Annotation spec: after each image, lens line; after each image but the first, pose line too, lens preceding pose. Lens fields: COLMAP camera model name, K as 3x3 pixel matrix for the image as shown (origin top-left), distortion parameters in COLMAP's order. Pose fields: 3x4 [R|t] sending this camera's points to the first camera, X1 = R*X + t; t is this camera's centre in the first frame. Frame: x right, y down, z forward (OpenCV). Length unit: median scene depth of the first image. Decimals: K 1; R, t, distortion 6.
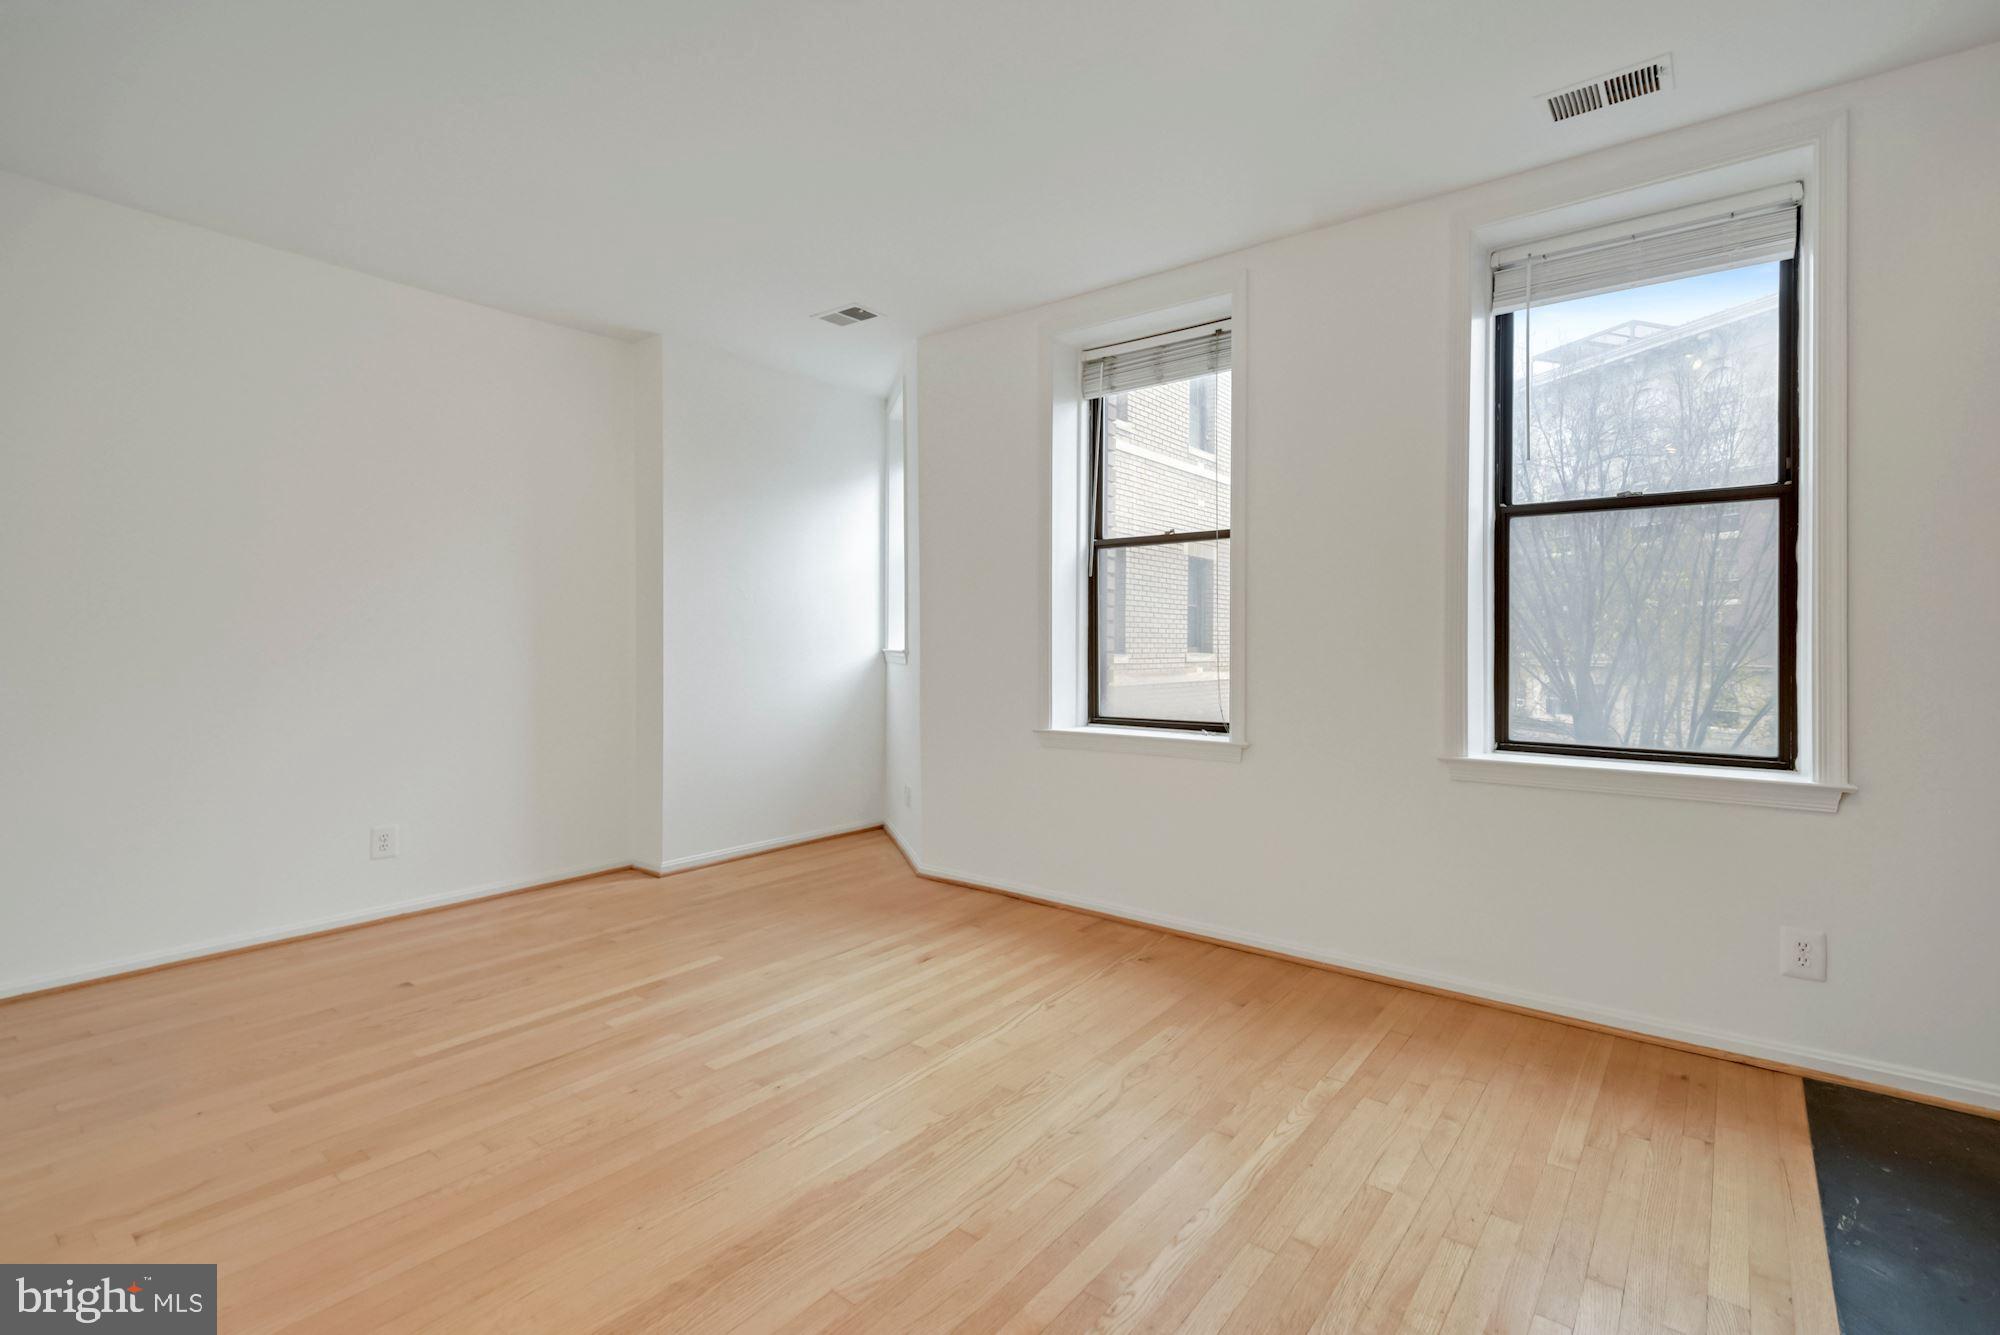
lens RADIAL K [[923.4, 0, 1001.3], [0, 923.4, 633.3], [0, 0, 1]] dist [0.016423, -0.004169]
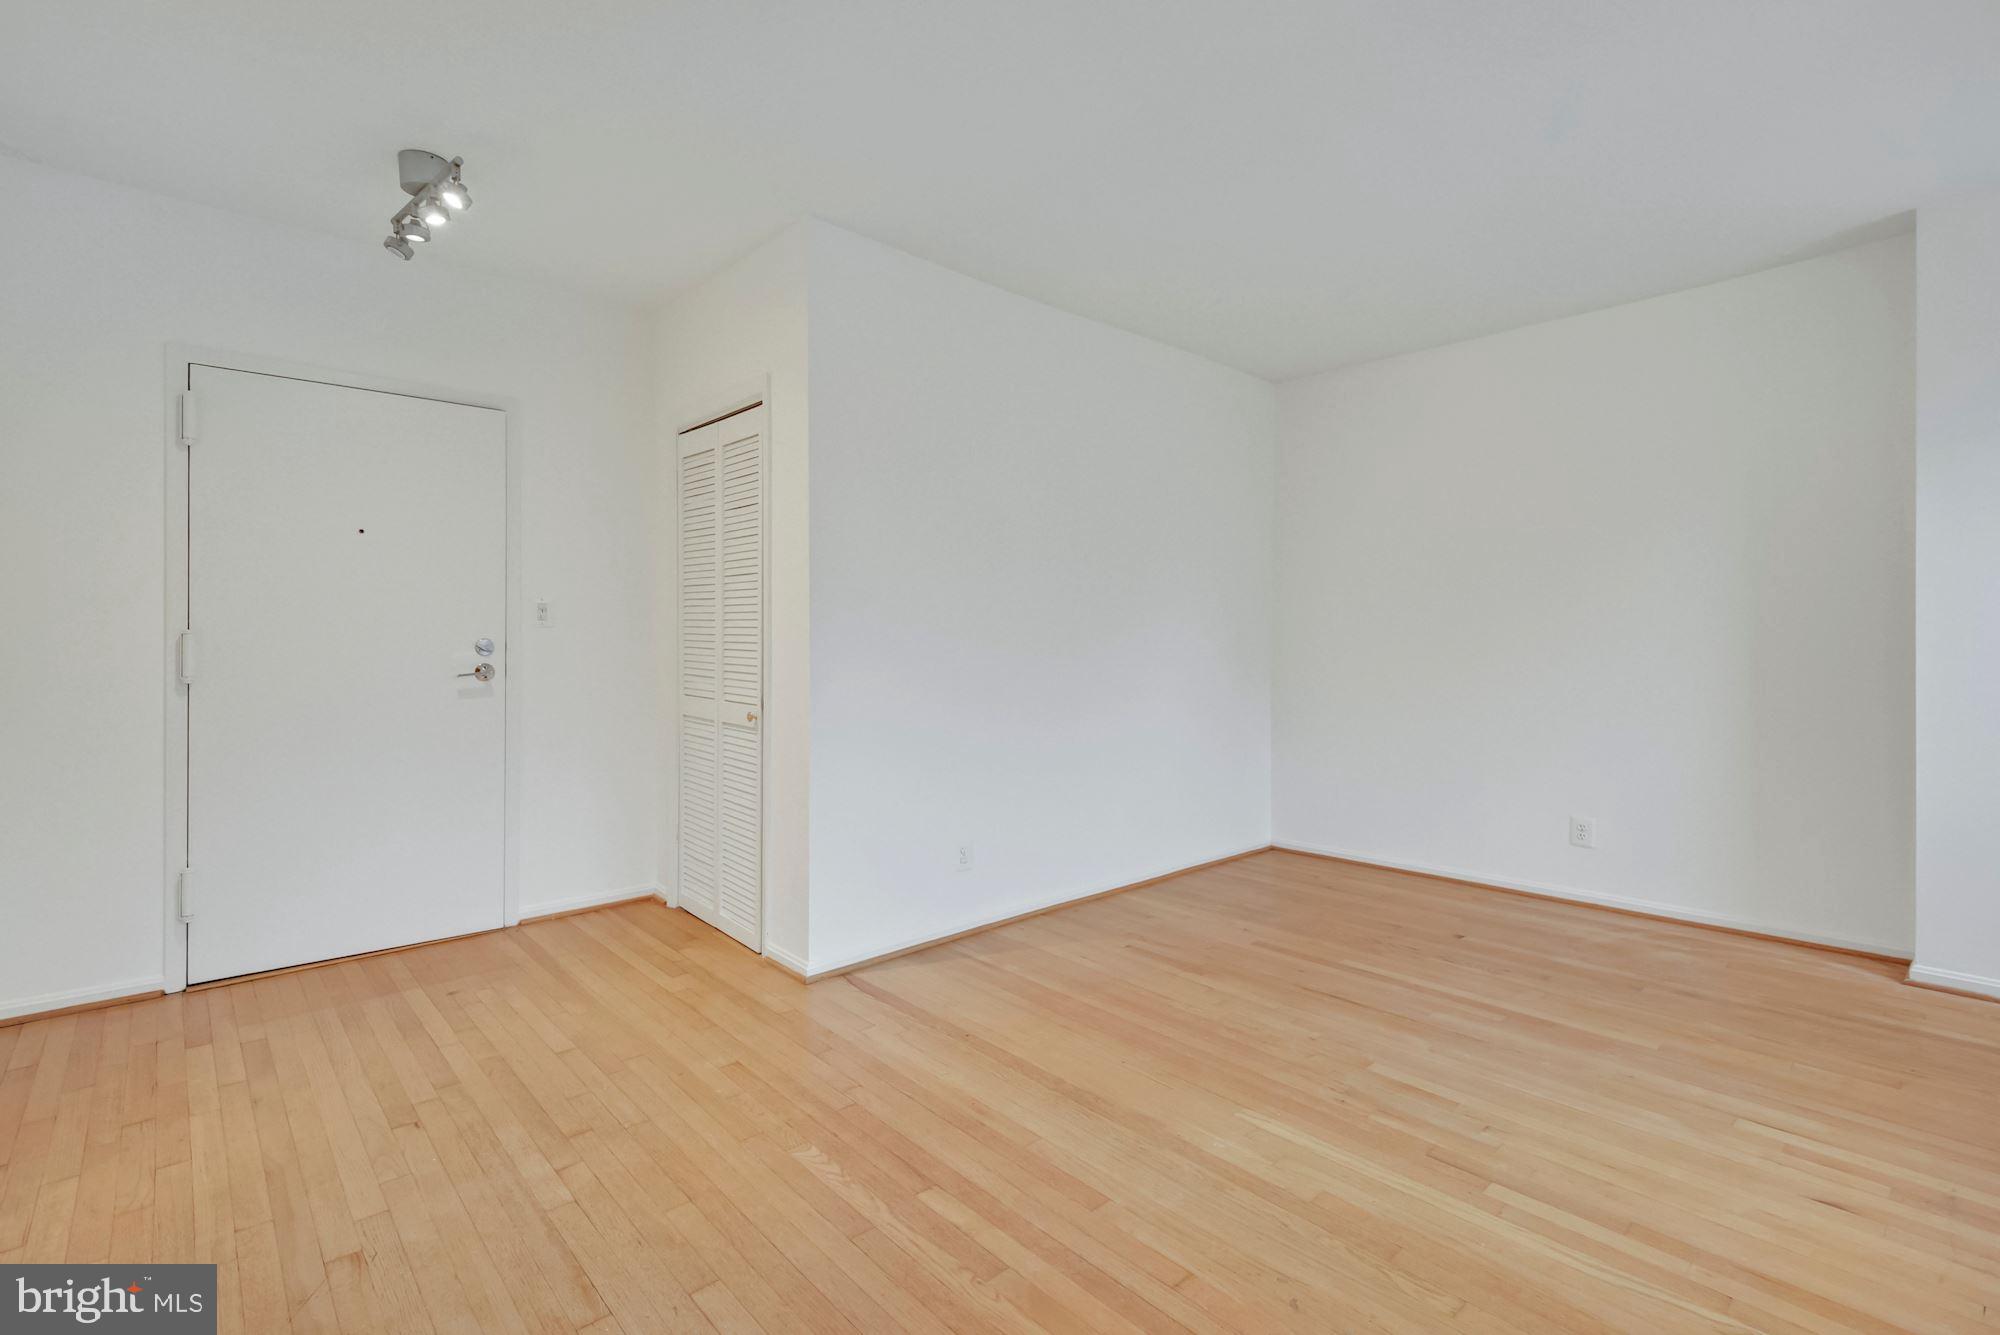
lens RADIAL K [[883.1, 0, 1018.7], [0, 883.1, 656.1], [0, 0, 1]] dist [0.008405, -0.009135]
pose [[-0.154858, 0.011655, -0.987868, 0.548758], [0.007867, 0.999913, 0.010563, 0.001492], [0.987905, -0.006136, -0.154936, 0.600013]]
